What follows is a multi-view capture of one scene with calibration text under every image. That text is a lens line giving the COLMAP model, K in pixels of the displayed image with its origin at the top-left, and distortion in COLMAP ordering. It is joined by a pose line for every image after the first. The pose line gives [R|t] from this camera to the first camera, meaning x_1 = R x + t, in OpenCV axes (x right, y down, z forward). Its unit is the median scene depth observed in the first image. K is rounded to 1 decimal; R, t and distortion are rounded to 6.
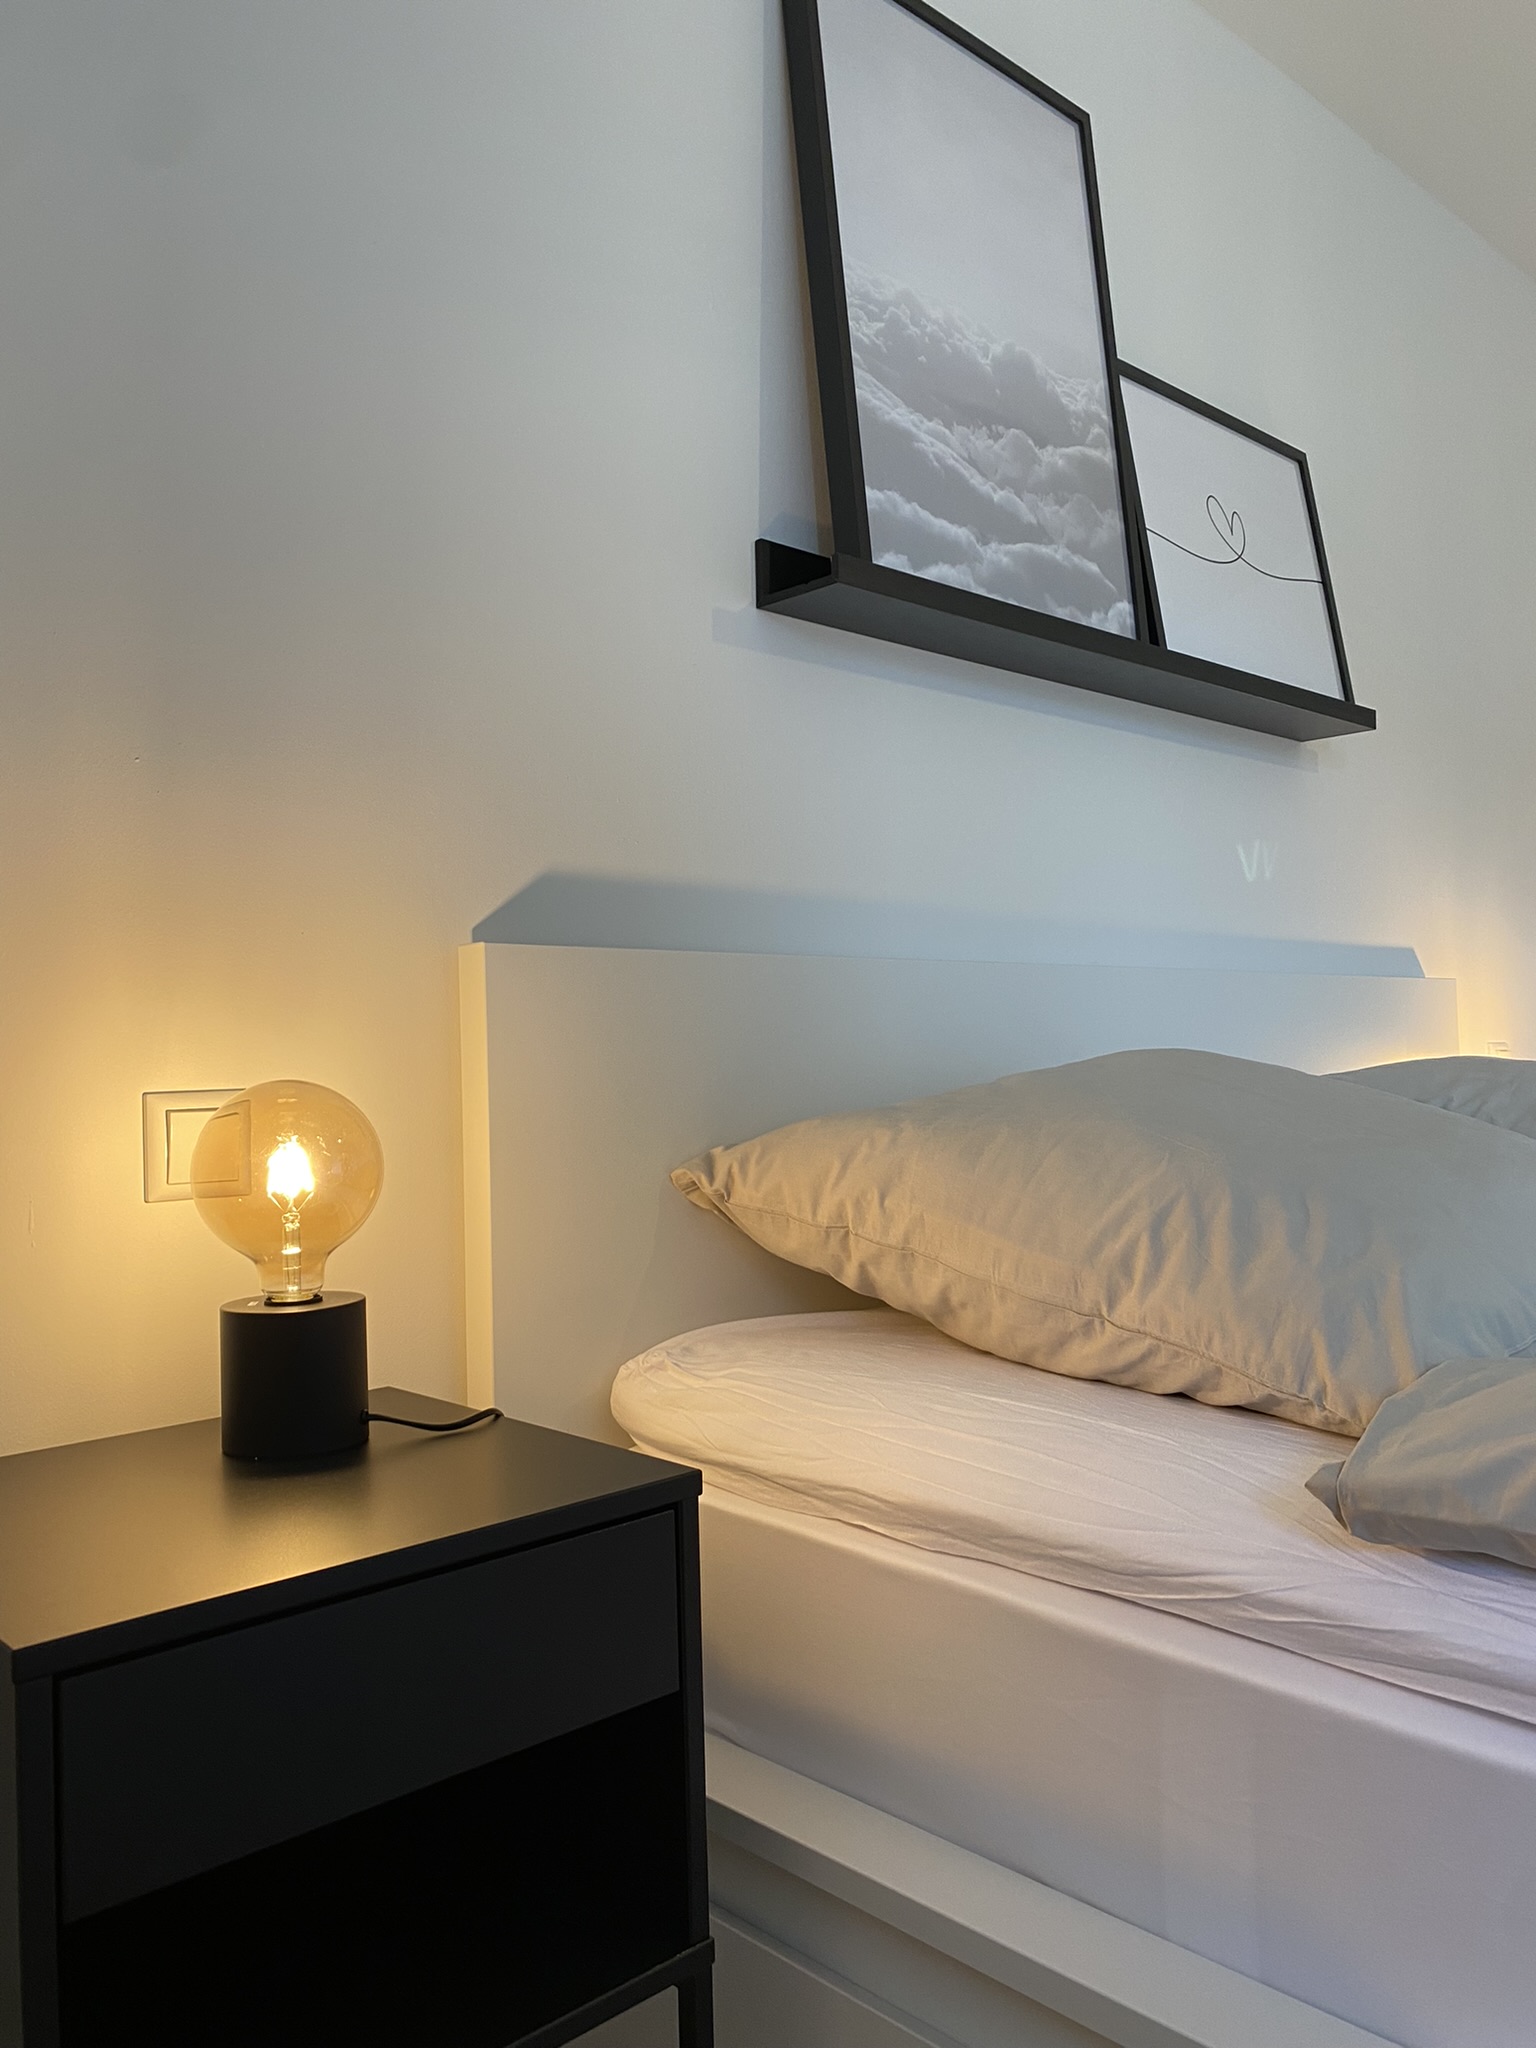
lens RADIAL K [[1616.6, 0, 768.0], [0, 1616.6, 1024.0], [0, 0, 1]] dist [-0.022044, -0.003779]
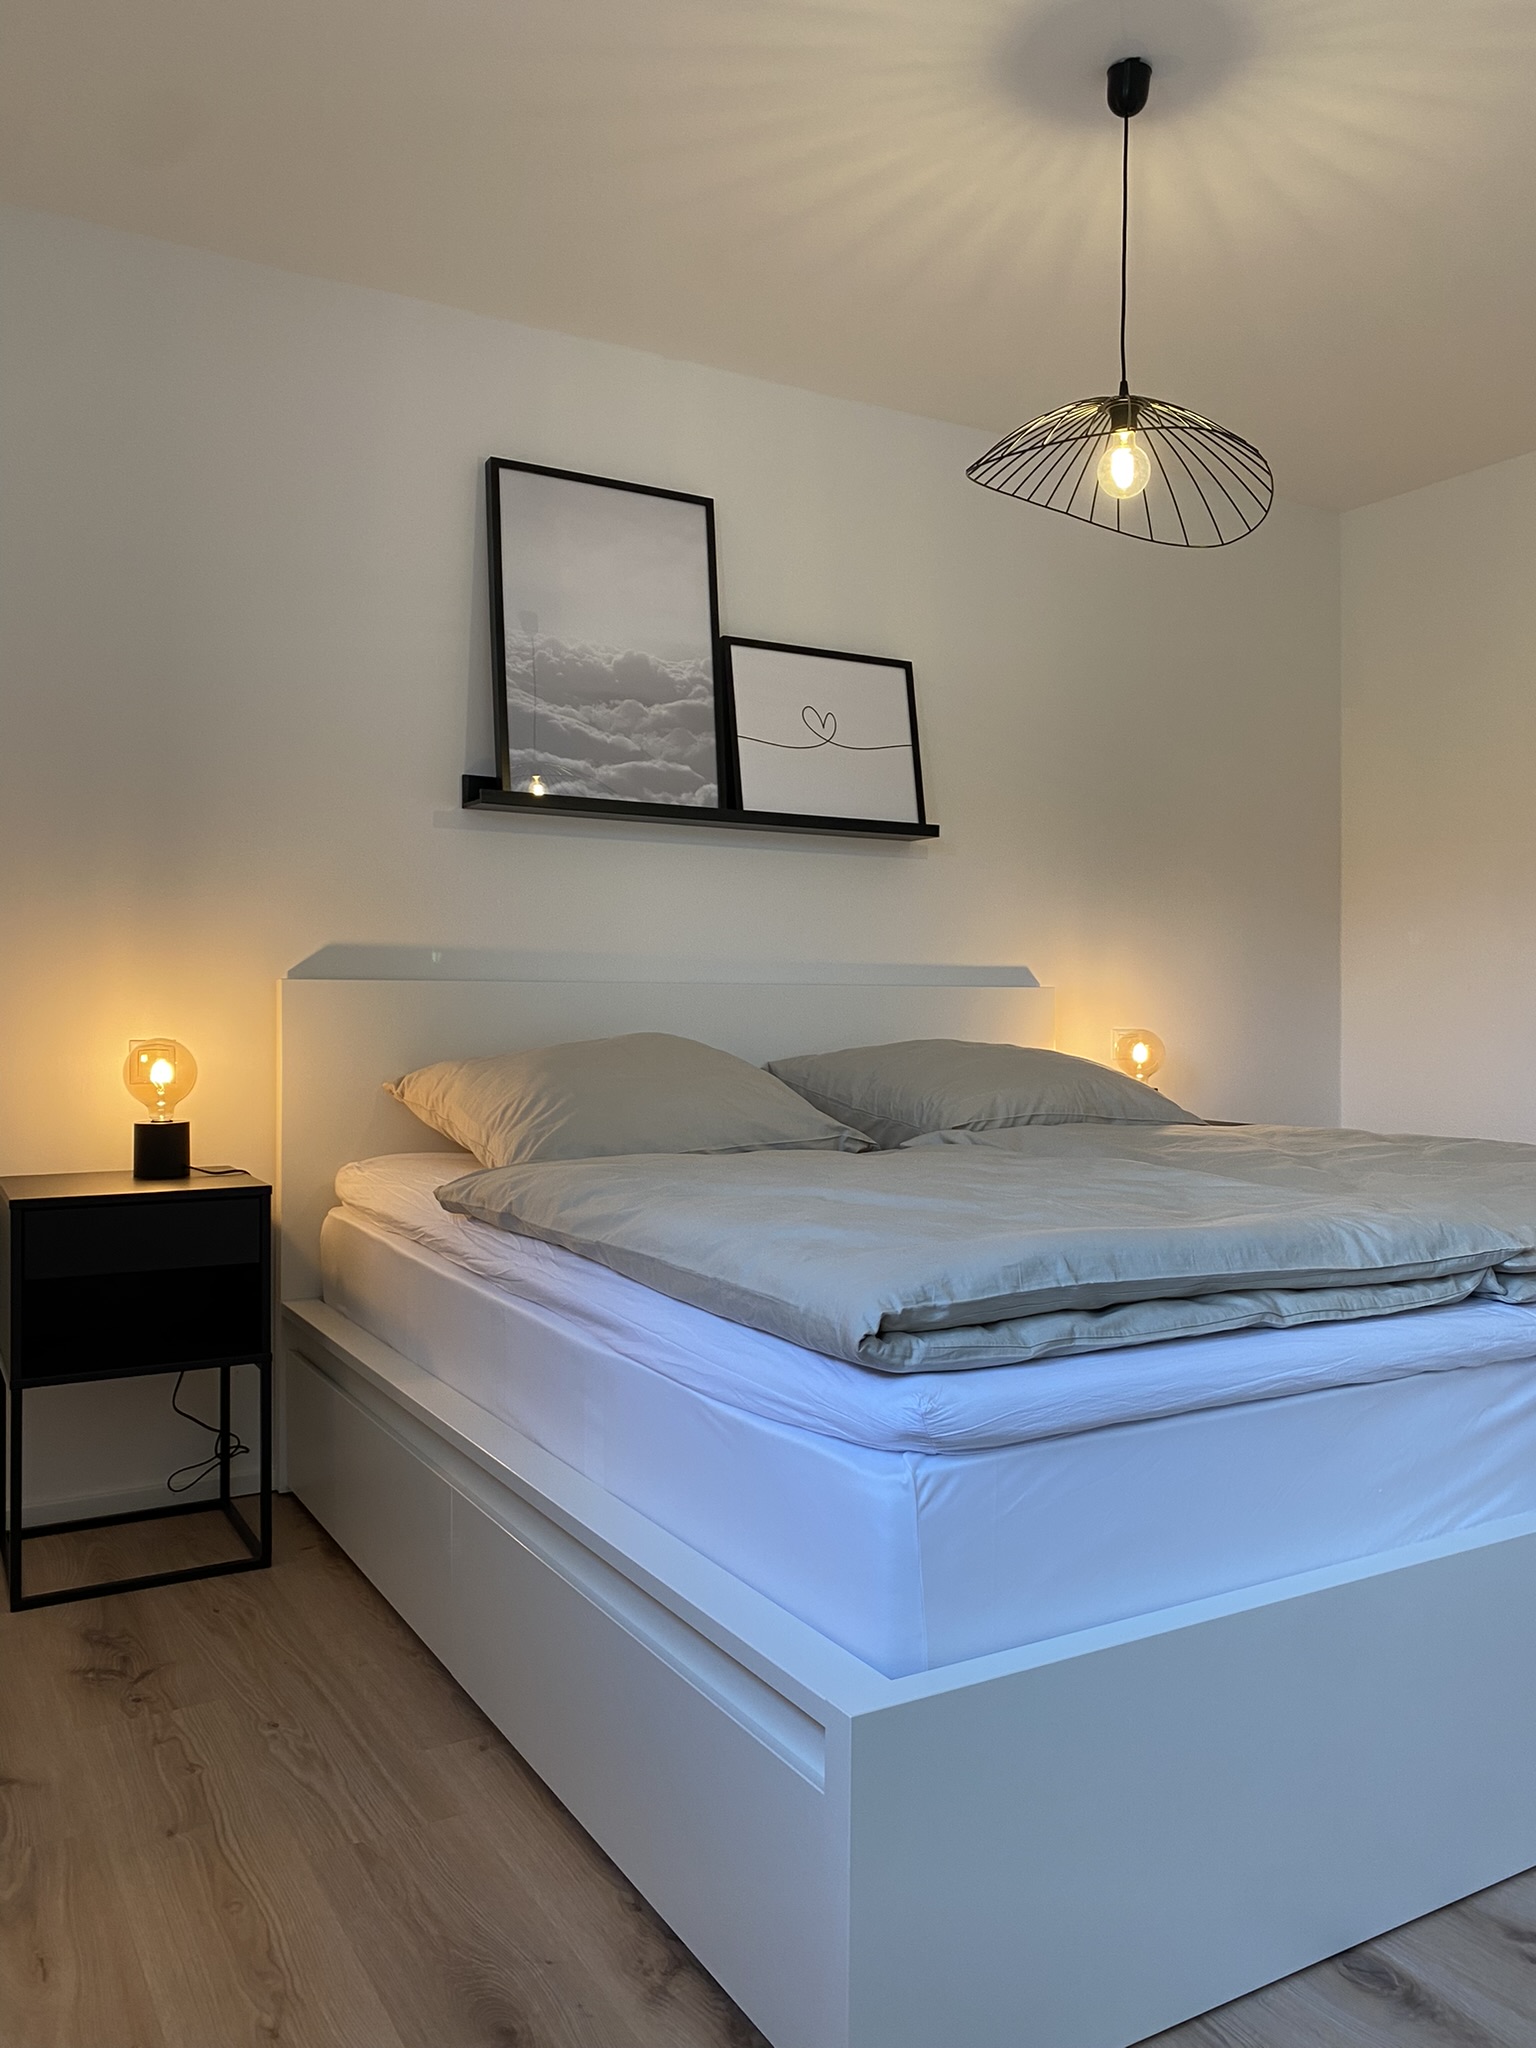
lens RADIAL K [[1553.3, 0, 768.0], [0, 1553.3, 1024.0], [0, 0, 1]] dist [0.027540, -0.030816]
pose [[0.983936, 0.034605, -0.175134, 0.661039], [-0.028669, 0.998929, 0.036314, -0.064991], [0.176203, -0.030710, 0.983875, -0.783342]]
